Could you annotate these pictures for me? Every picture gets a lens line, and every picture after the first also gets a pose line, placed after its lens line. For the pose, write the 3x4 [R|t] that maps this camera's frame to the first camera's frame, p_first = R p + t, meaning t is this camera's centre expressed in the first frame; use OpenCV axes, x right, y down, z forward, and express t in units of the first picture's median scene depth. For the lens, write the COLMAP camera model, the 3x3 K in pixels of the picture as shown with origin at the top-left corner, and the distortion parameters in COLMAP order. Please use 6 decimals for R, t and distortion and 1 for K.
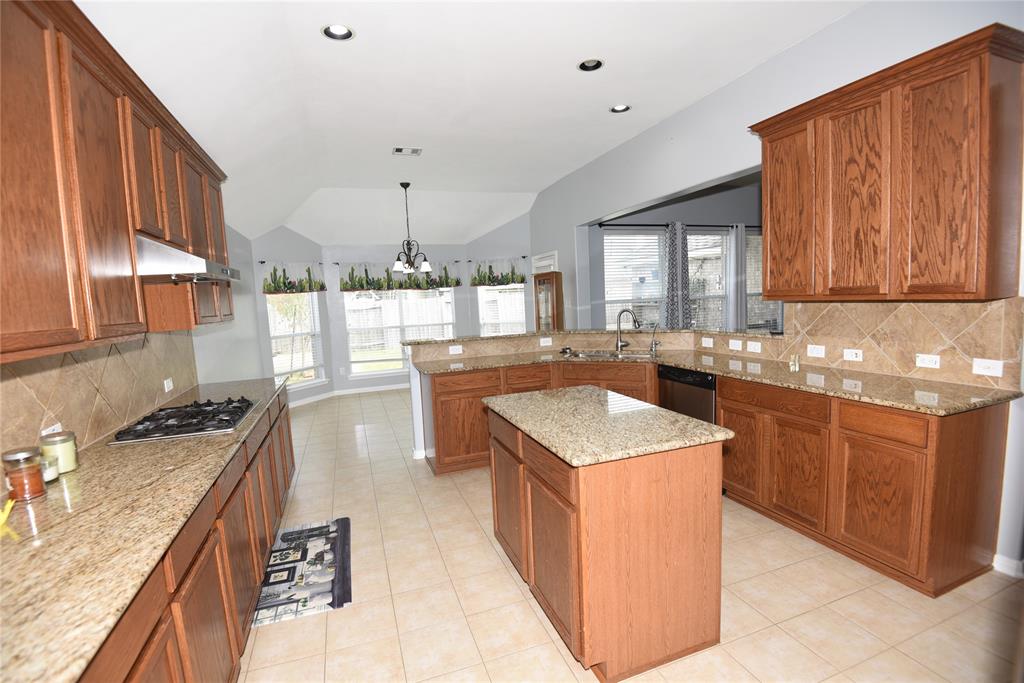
lens RADIAL K [[471.8, 0, 512.4], [0, 471.8, 344.4], [0, 0, 1]] dist [-0.002146, -0.000232]
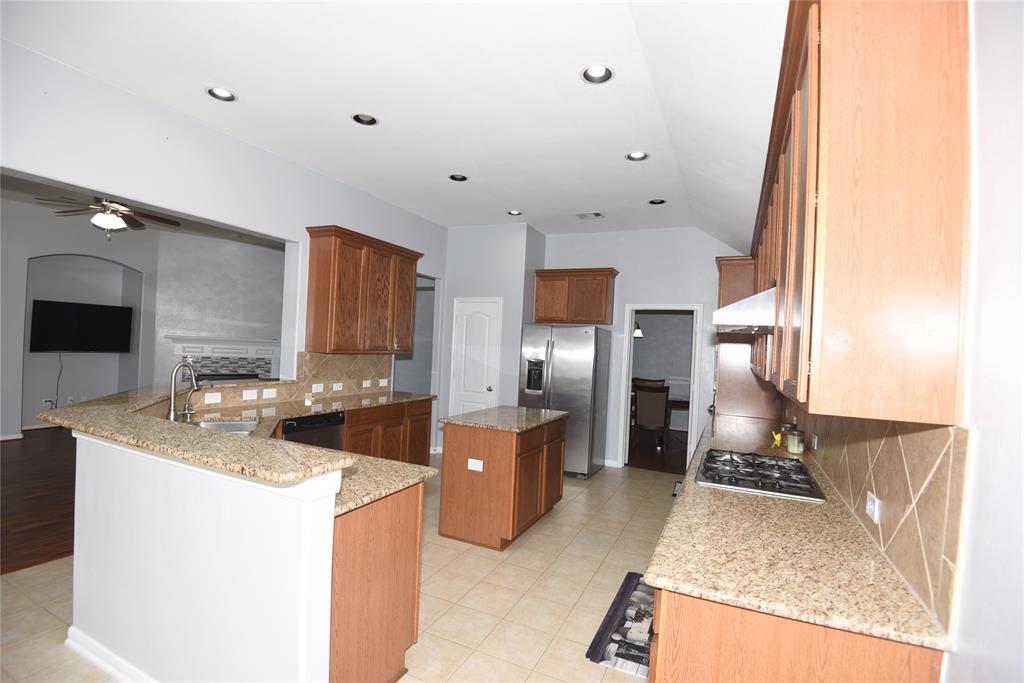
lens RADIAL K [[471.8, 0, 512.4], [0, 471.8, 344.4], [0, 0, 1]] dist [-0.002146, -0.000232]
pose [[-0.703842, 0.011536, 0.710263, -0.876967], [0.053720, 0.997869, 0.037027, -0.154054], [-0.708323, 0.064216, -0.702962, 1.742431]]
